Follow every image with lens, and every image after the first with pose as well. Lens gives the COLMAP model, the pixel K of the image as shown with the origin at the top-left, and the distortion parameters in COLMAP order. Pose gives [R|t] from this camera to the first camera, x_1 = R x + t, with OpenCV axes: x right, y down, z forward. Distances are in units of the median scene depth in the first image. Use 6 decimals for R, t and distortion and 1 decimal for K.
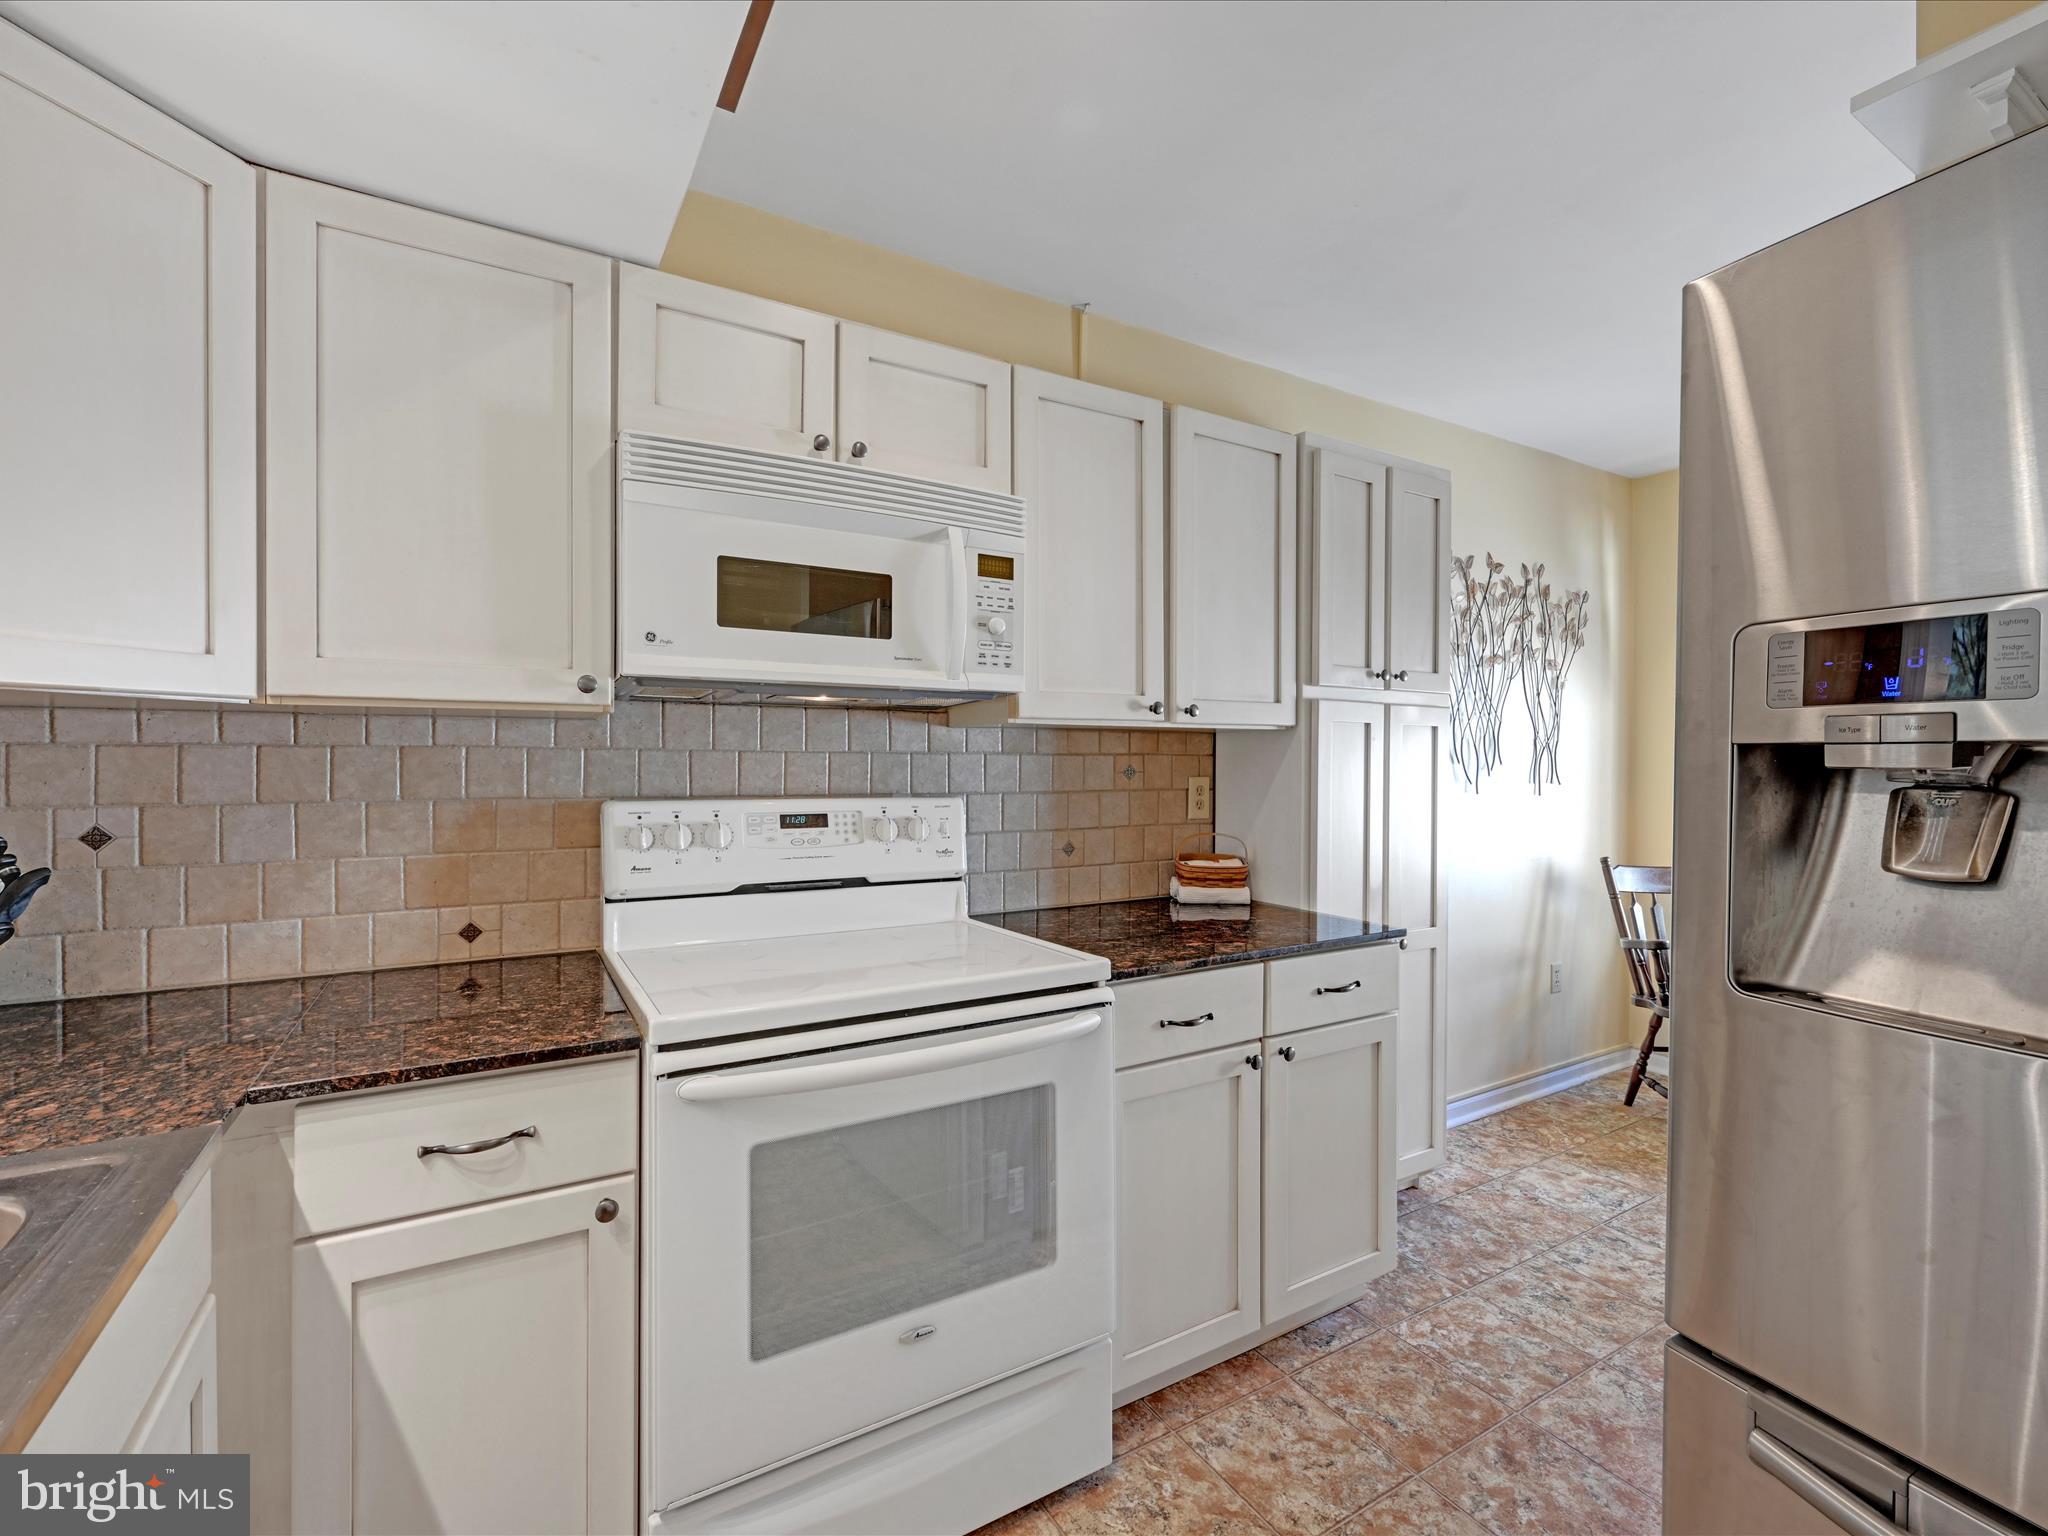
lens RADIAL K [[910.1, 0, 1028.3], [0, 910.1, 762.7], [0, 0, 1]] dist [-0.001991, 0.000972]
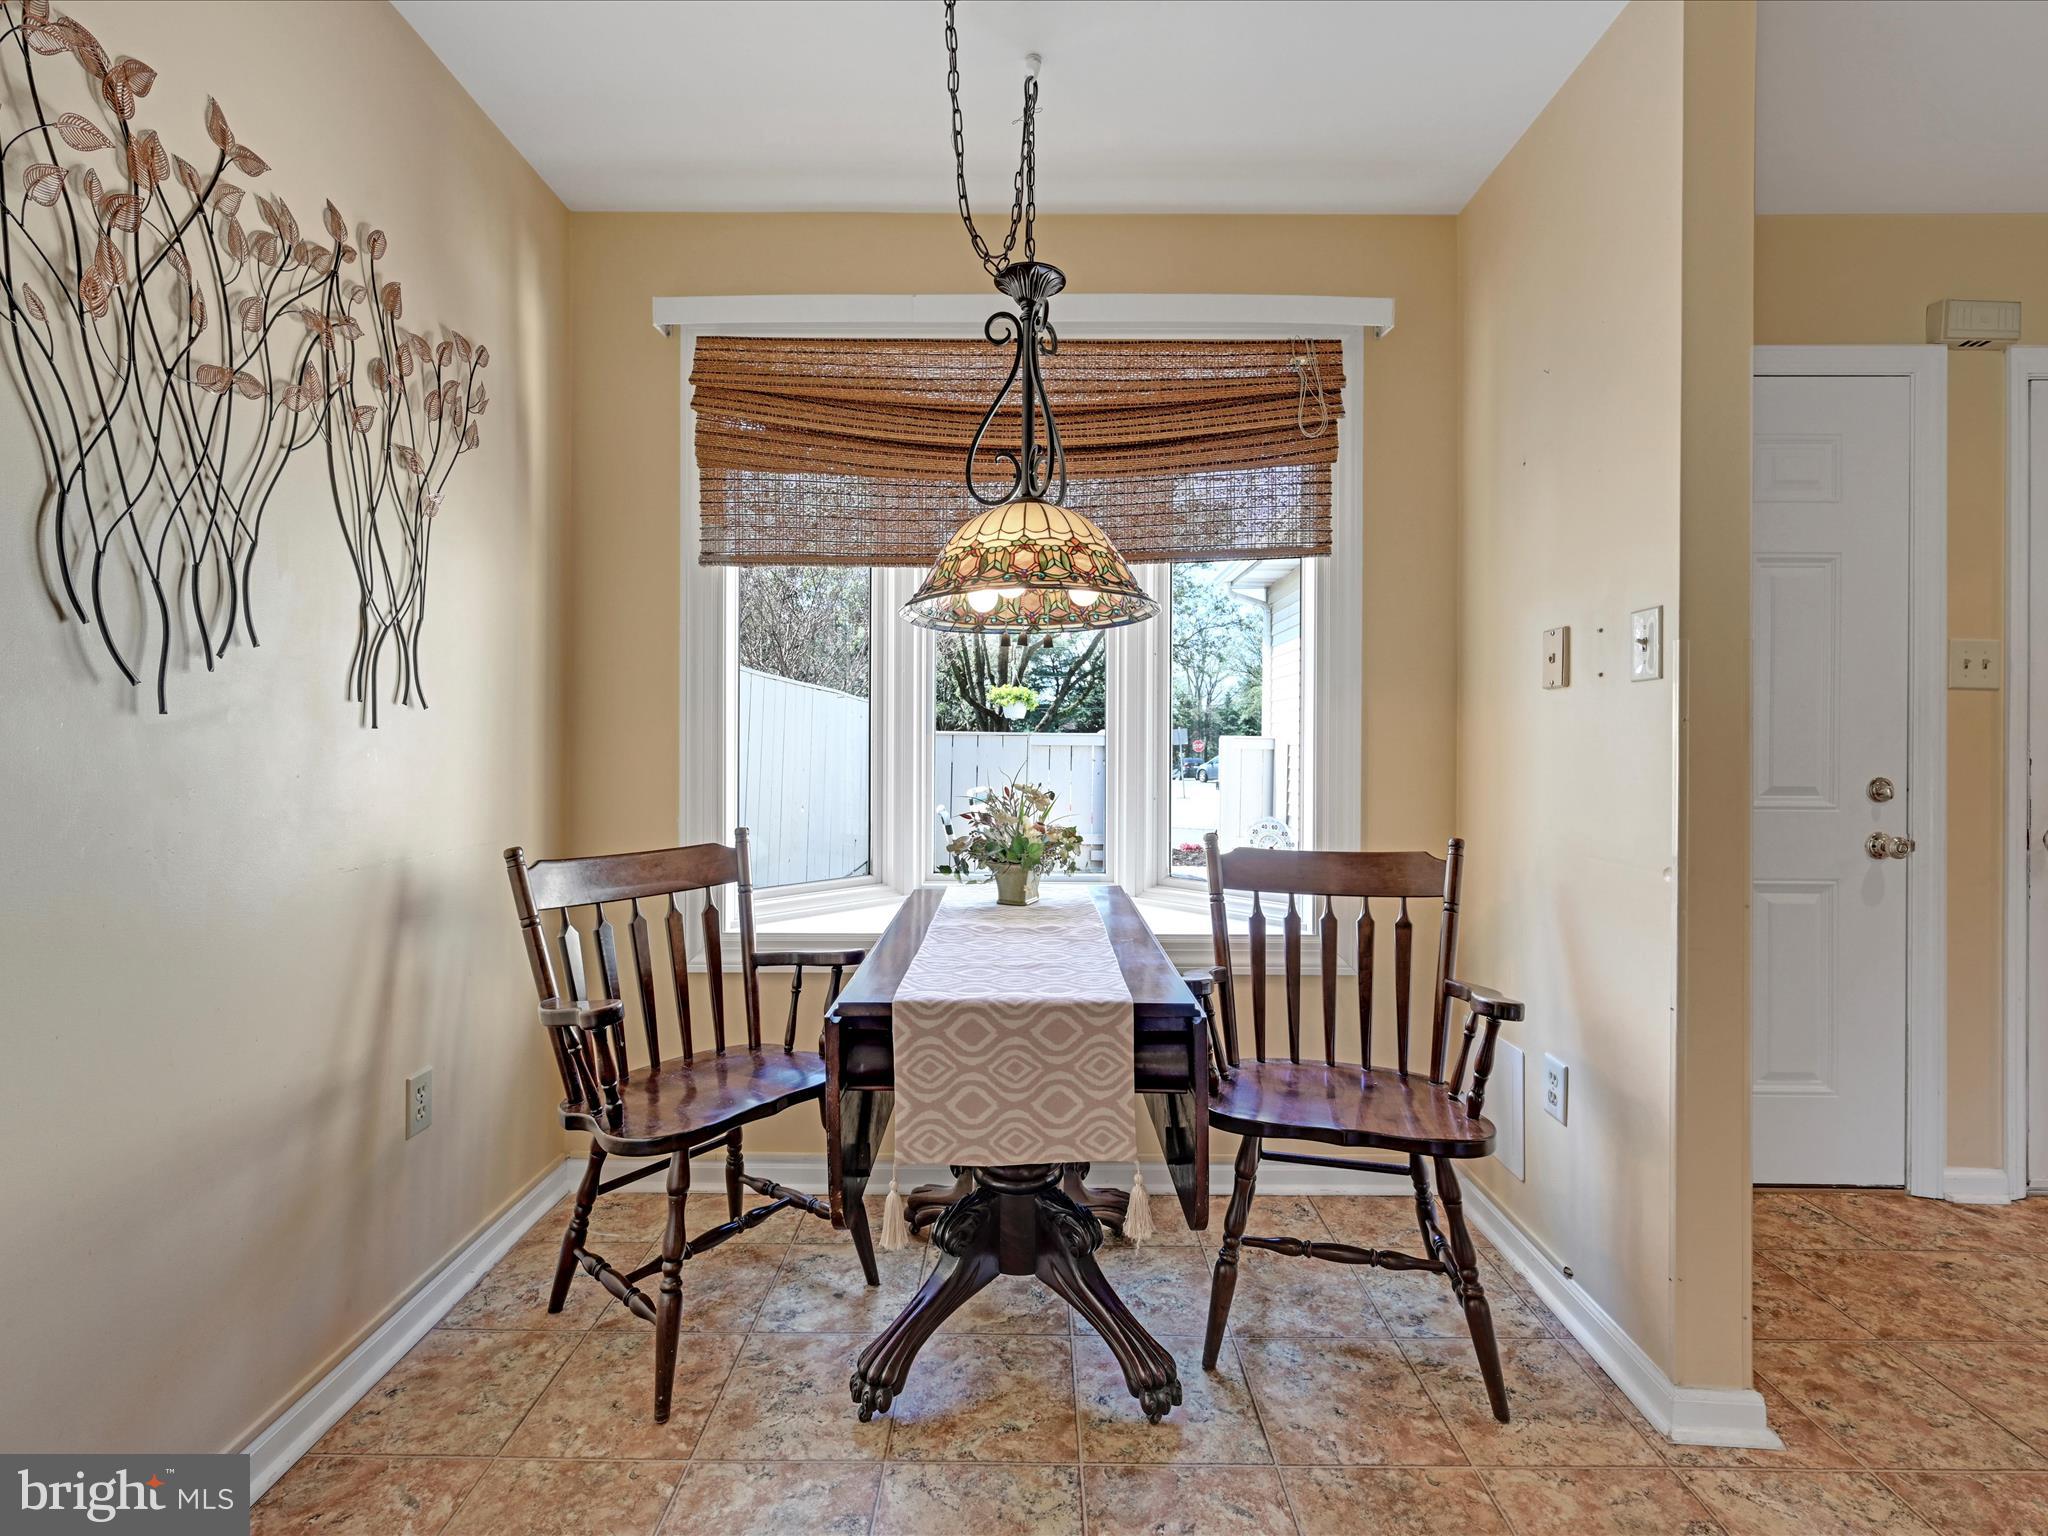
lens RADIAL K [[911.8, 0, 1013.3], [0, 911.8, 746.0], [0, 0, 1]] dist [-0.000774, 0.000678]
pose [[0.526717, -0.000955, 0.850040, 0.345246], [-0.000390, 0.999999, 0.001366, 0.045056], [-0.850041, -0.001051, 0.526716, 0.487903]]
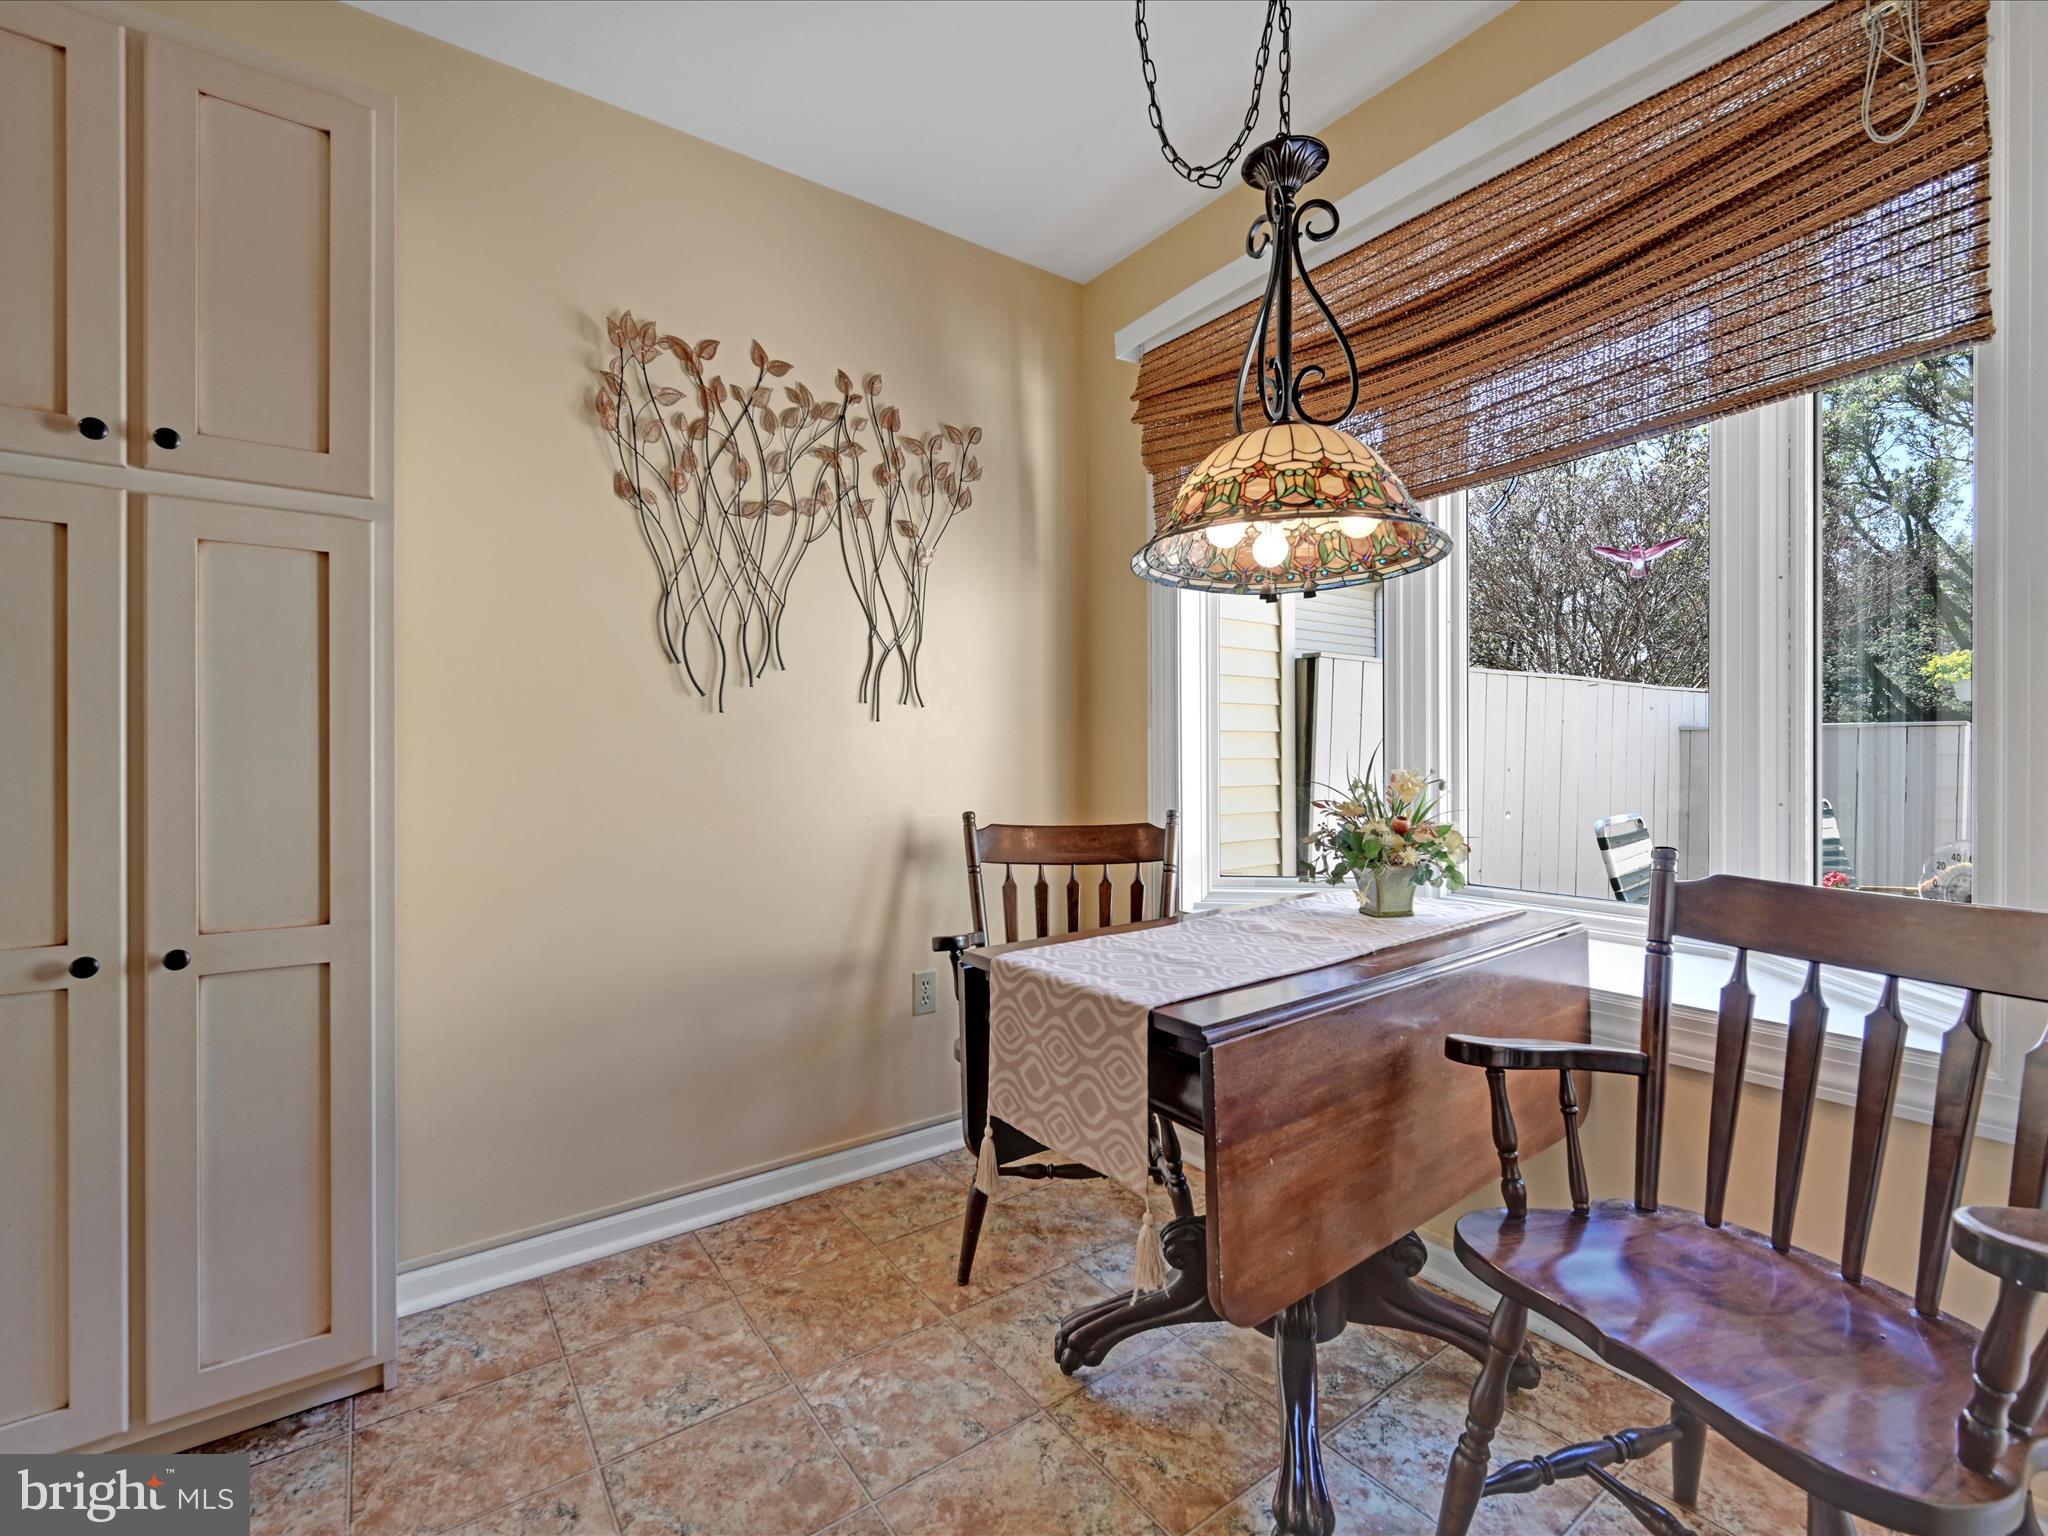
lens RADIAL K [[910.1, 0, 1028.3], [0, 910.1, 762.7], [0, 0, 1]] dist [-0.001991, 0.000972]
pose [[0.996413, -0.005986, 0.084407, 0.628275], [0.005545, 0.999970, 0.005451, 0.064495], [-0.084438, -0.004963, 0.996416, 0.330120]]
